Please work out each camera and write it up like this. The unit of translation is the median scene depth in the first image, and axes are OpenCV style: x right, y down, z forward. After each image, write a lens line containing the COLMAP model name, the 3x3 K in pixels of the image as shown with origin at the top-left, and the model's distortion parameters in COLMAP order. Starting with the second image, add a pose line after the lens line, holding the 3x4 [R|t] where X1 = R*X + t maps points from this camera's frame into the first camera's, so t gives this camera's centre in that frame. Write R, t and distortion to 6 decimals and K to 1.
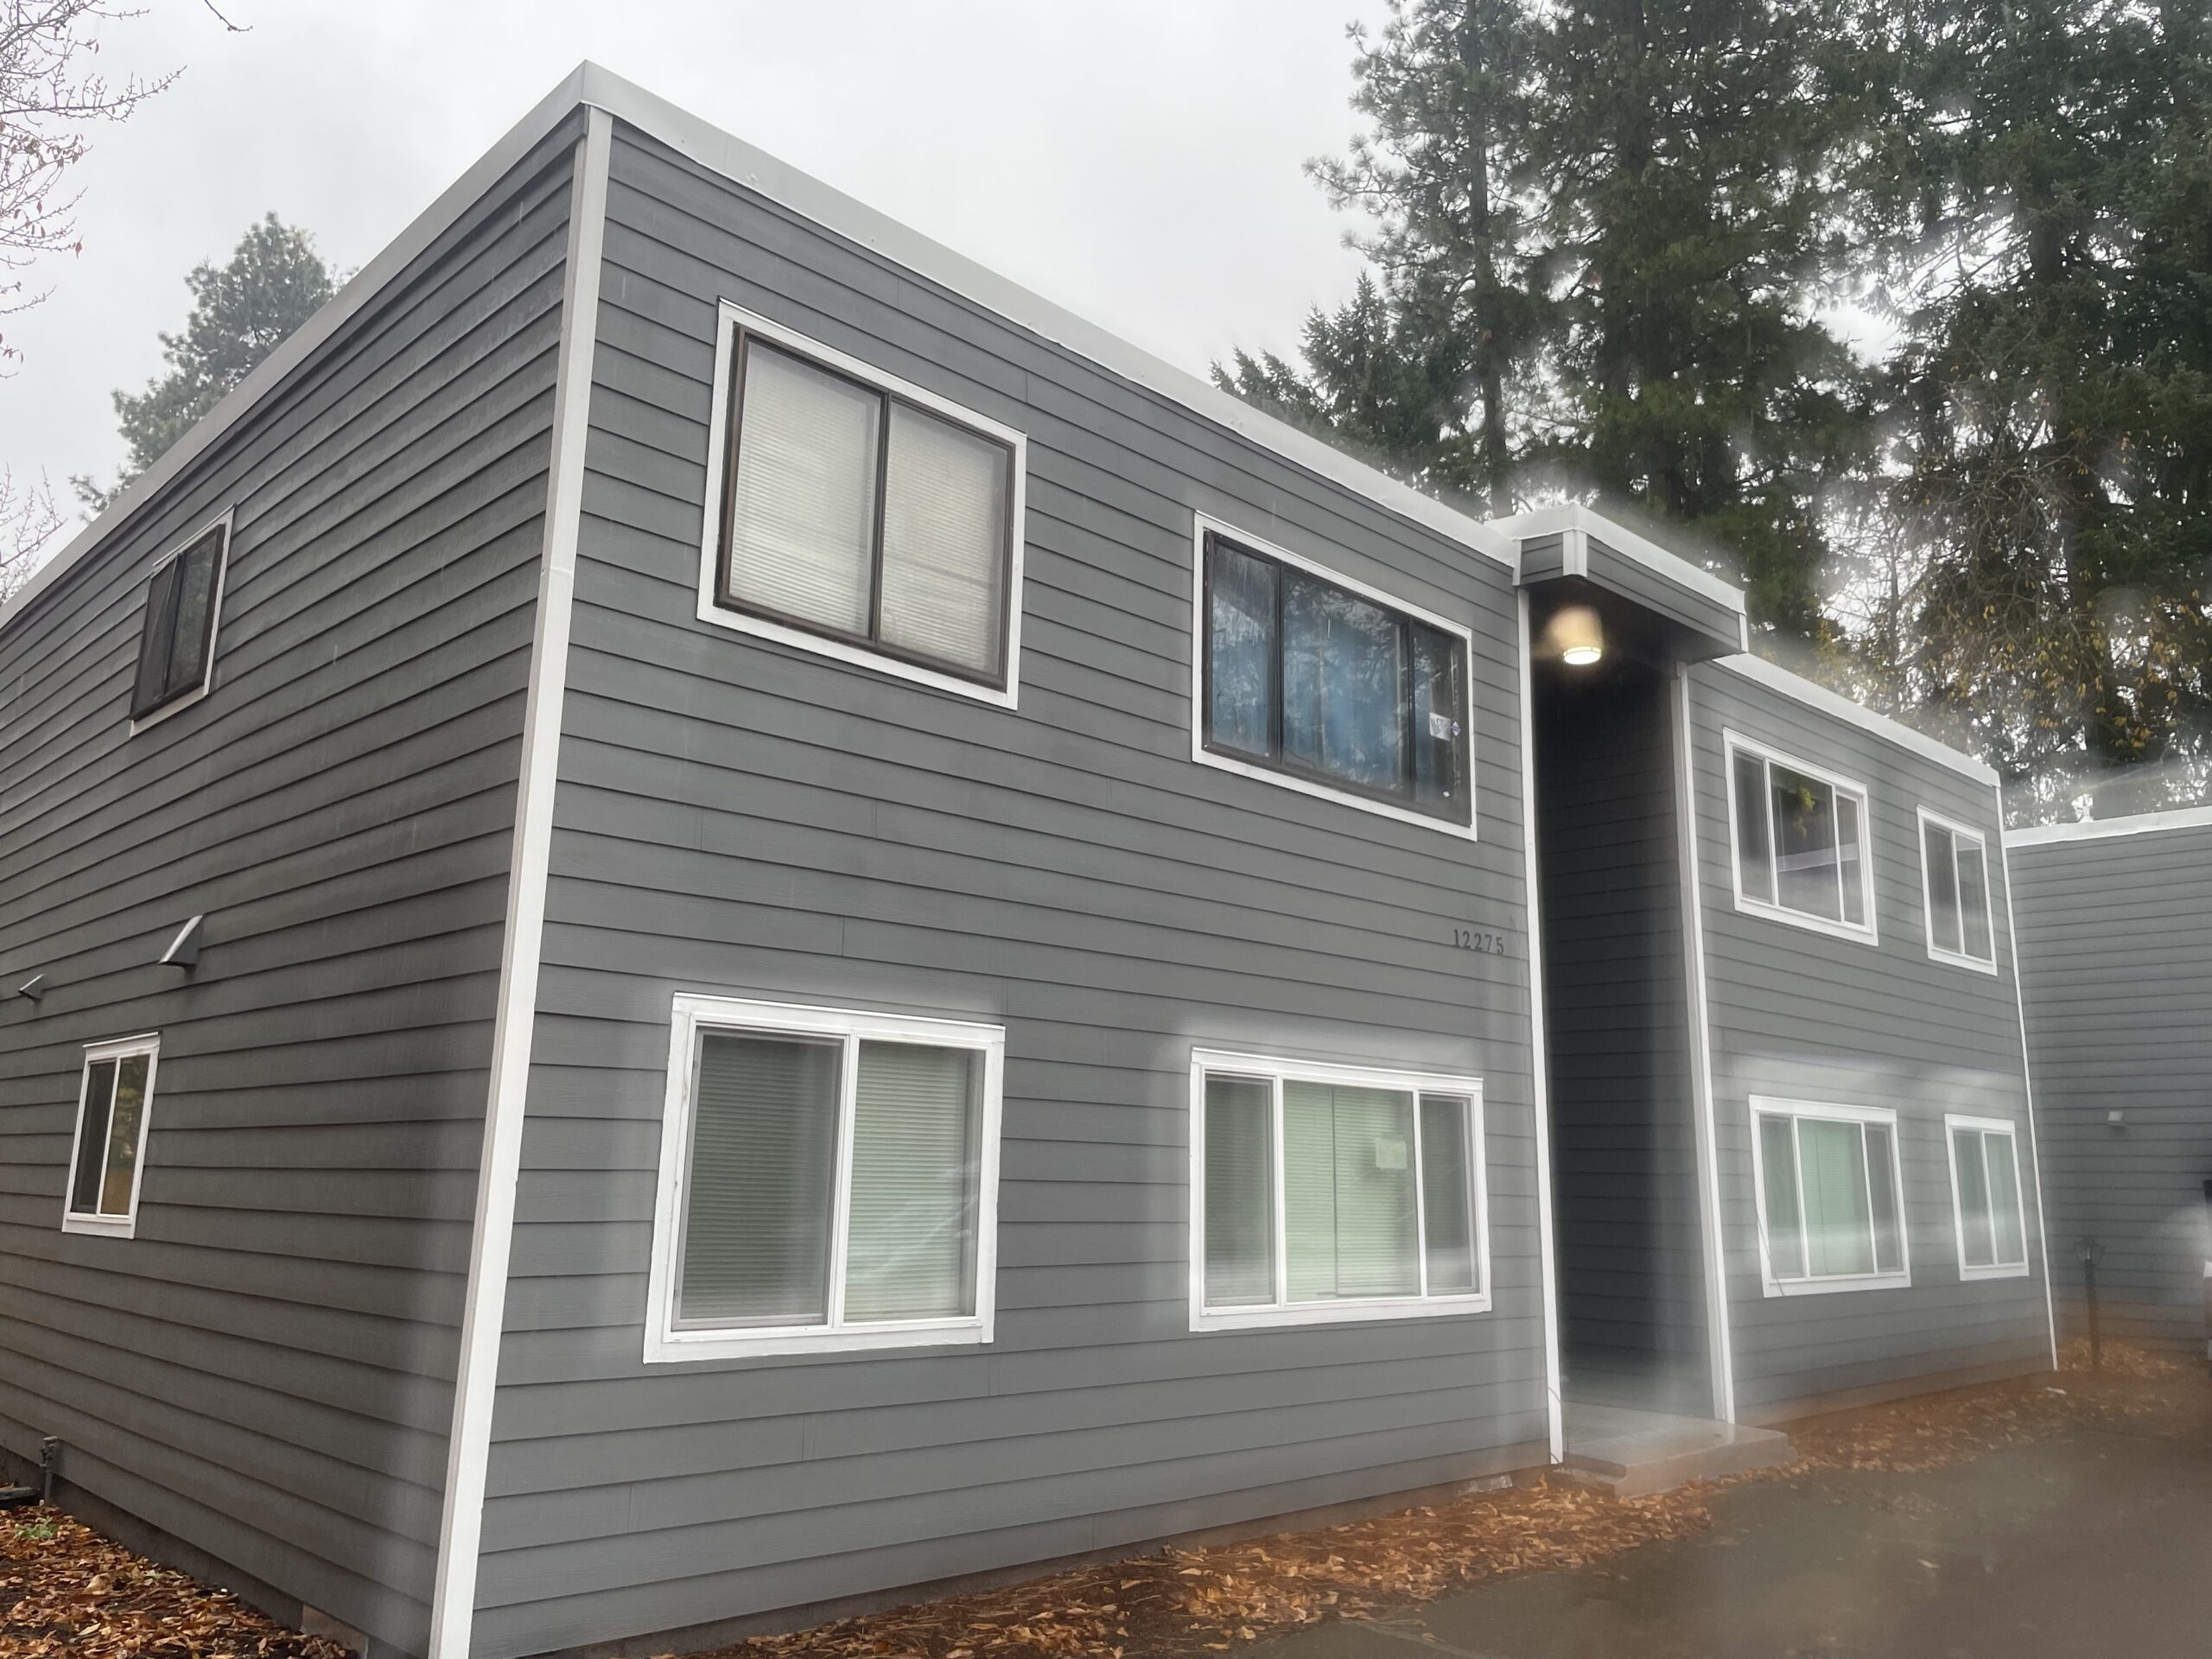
lens RADIAL K [[1670.6, 0, 1109.4], [0, 1670.6, 810.9], [0, 0, 1]] dist [0.091783, -0.118886]
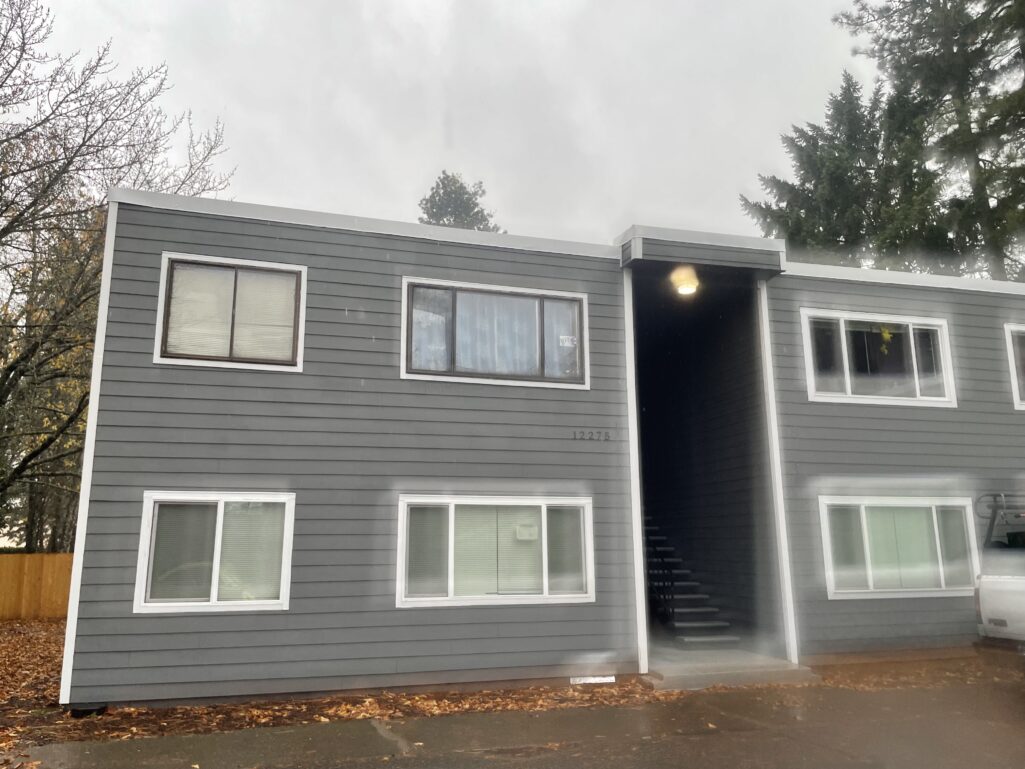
lens RADIAL K [[773.6, 0, 512.2], [0, 773.6, 386.4], [0, 0, 1]] dist [0.089280, -0.116559]
pose [[0.870134, -0.119240, -0.478172, 0.792754], [0.125336, 0.991927, -0.019279, 0.026083], [0.476610, -0.043157, 0.878055, 0.075535]]
